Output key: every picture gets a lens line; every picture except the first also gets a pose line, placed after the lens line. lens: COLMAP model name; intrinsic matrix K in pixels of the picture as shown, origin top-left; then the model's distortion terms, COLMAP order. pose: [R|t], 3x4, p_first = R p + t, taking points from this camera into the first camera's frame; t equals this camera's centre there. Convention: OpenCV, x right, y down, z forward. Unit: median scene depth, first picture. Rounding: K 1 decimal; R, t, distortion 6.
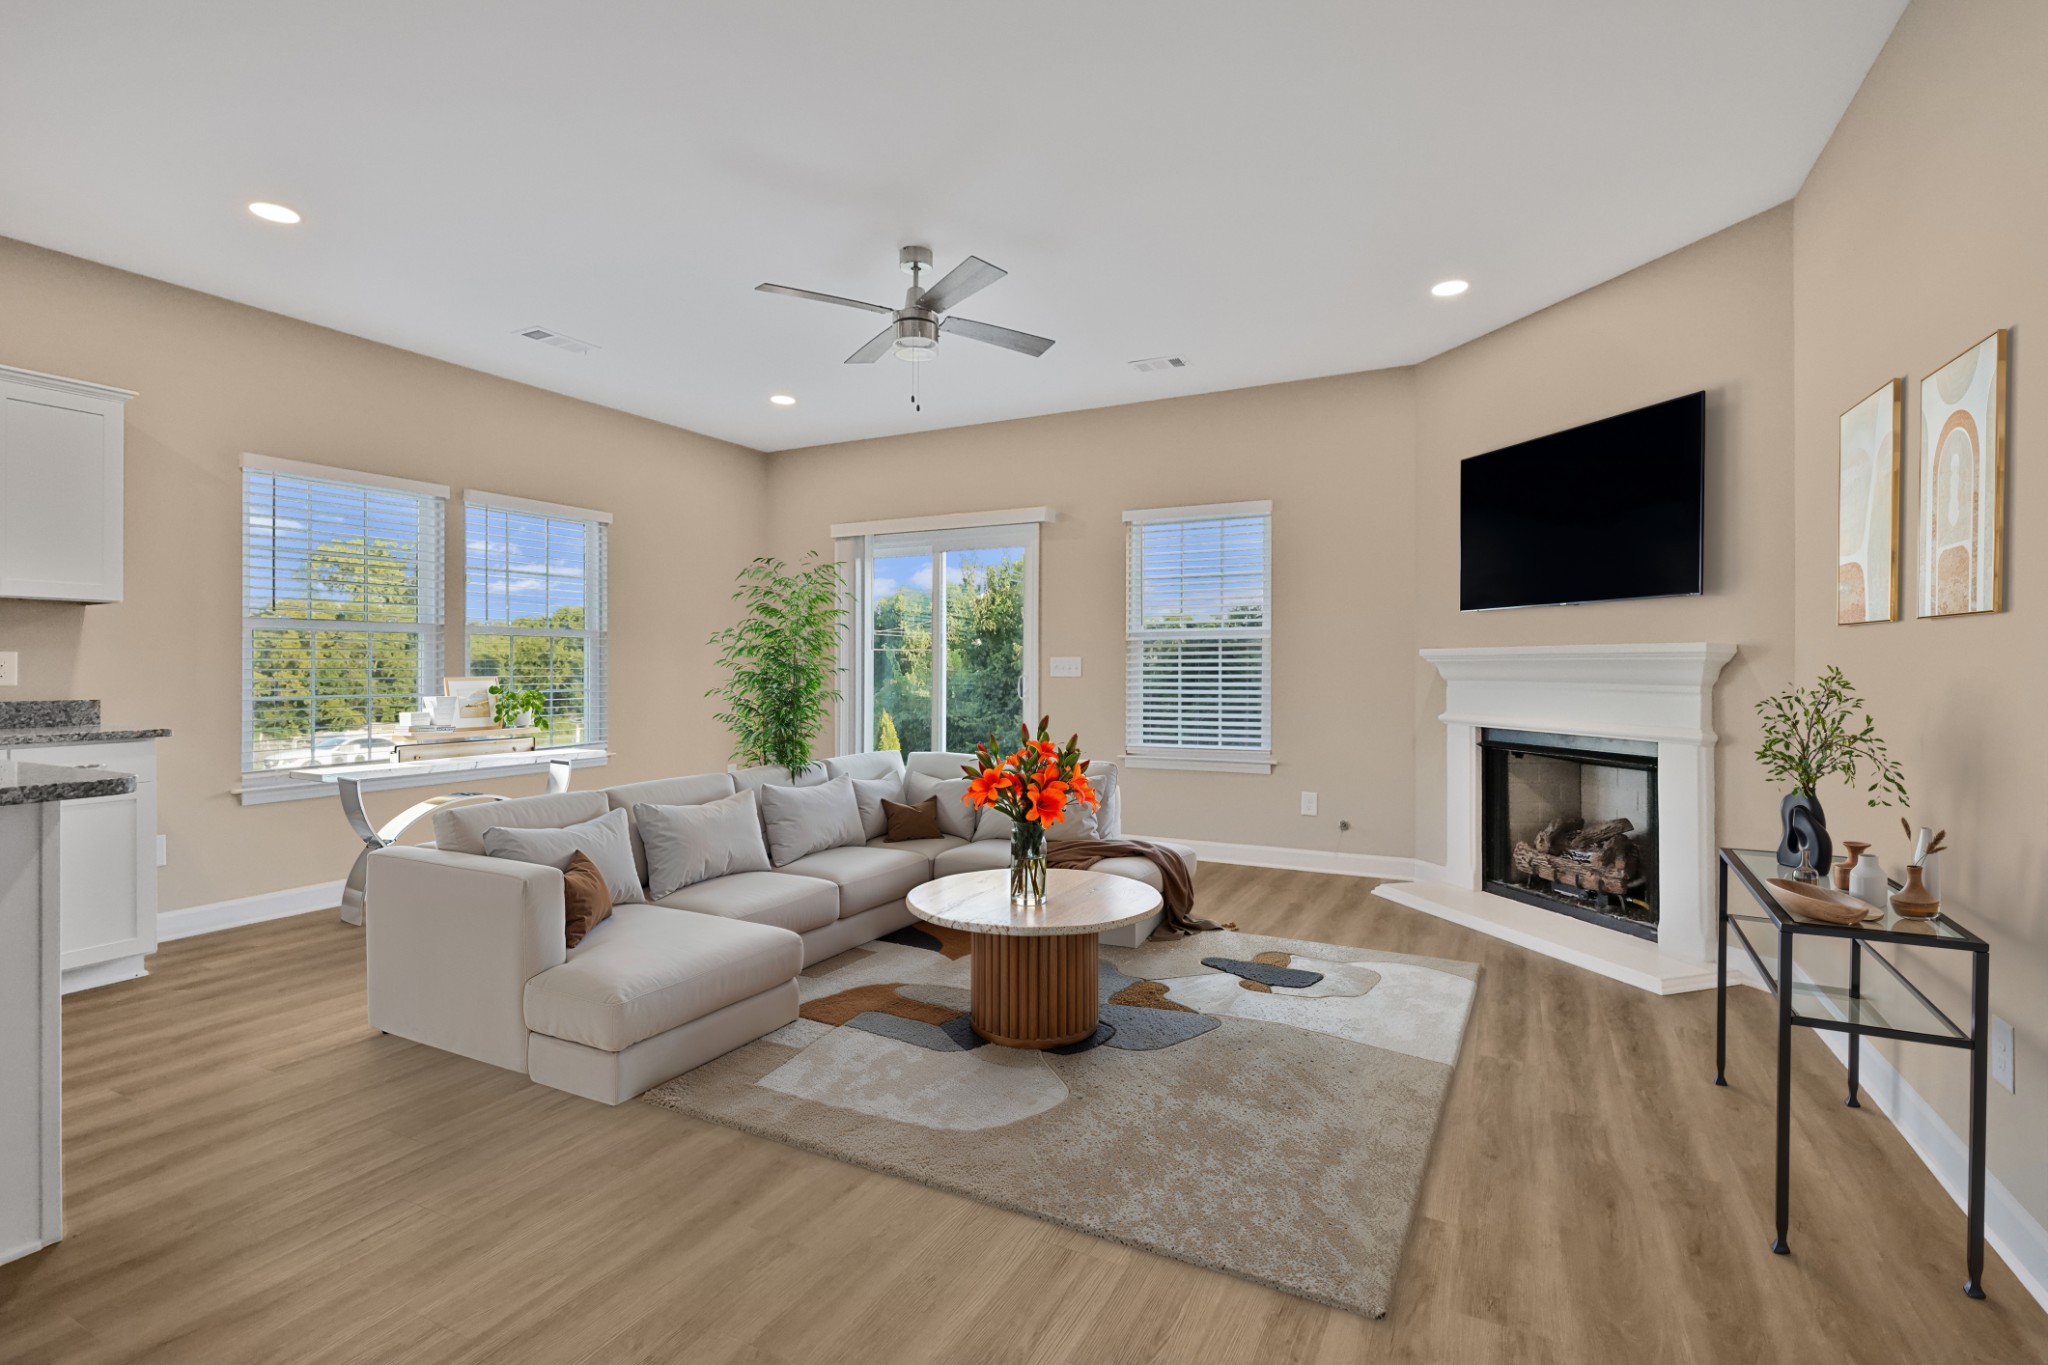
lens RADIAL K [[918.1, 0, 1038.9], [0, 918.1, 676.7], [0, 0, 1]] dist [0.004535, -0.000282]
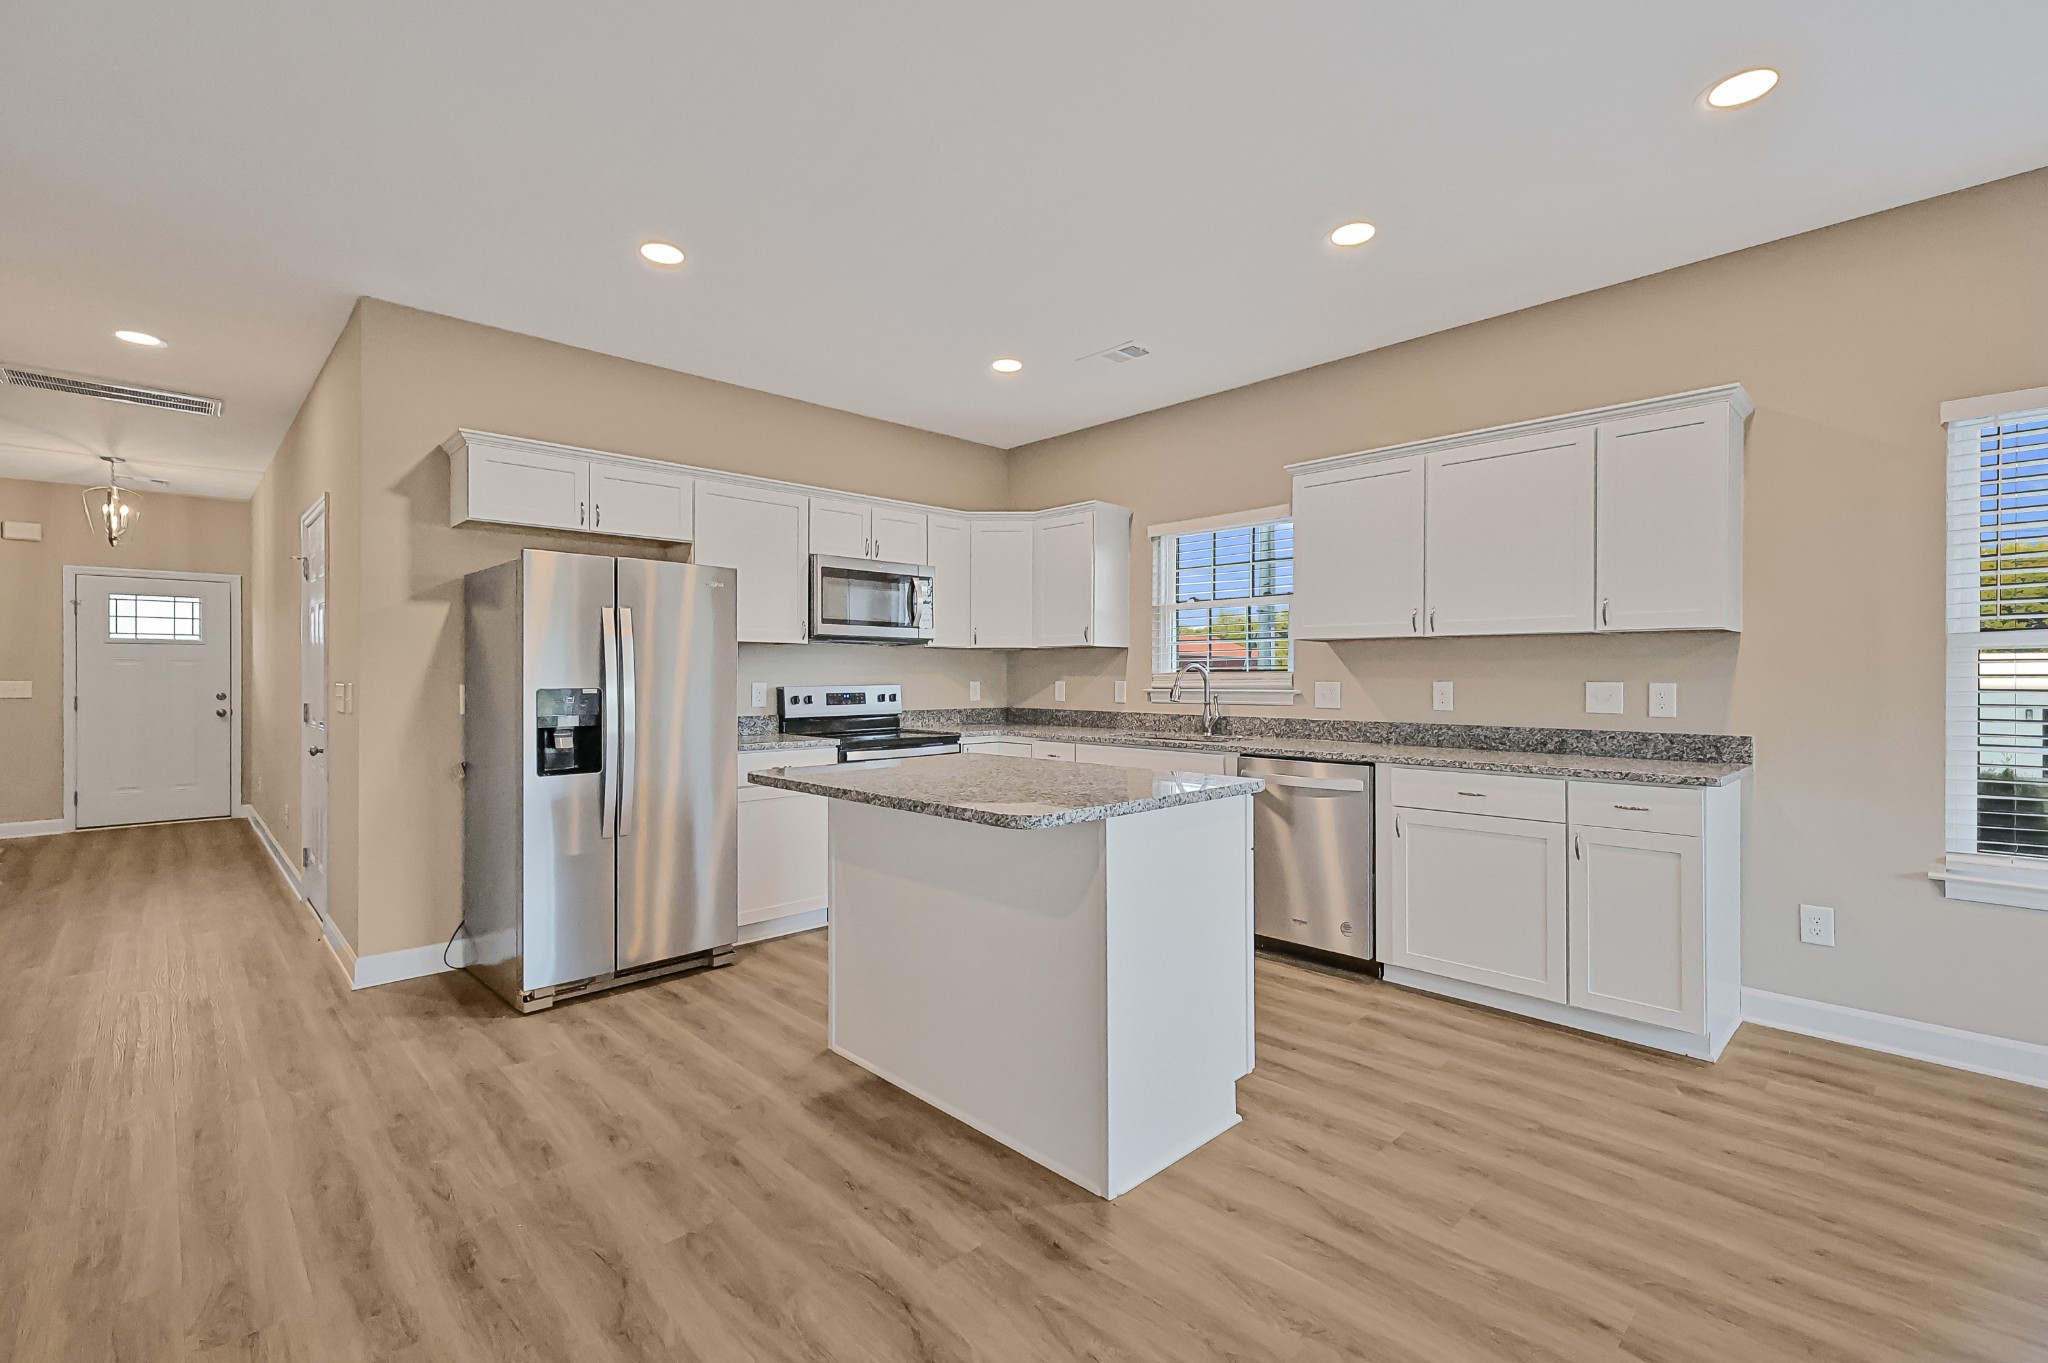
lens RADIAL K [[890.7, 0, 1021.5], [0, 890.7, 673.8], [0, 0, 1]] dist [-0.000475, 0.000044]
pose [[-0.330695, 0.003080, -0.943733, 0.029654], [-0.012215, 0.999897, 0.007544, -0.039572], [0.943659, 0.014023, -0.330623, 0.728793]]
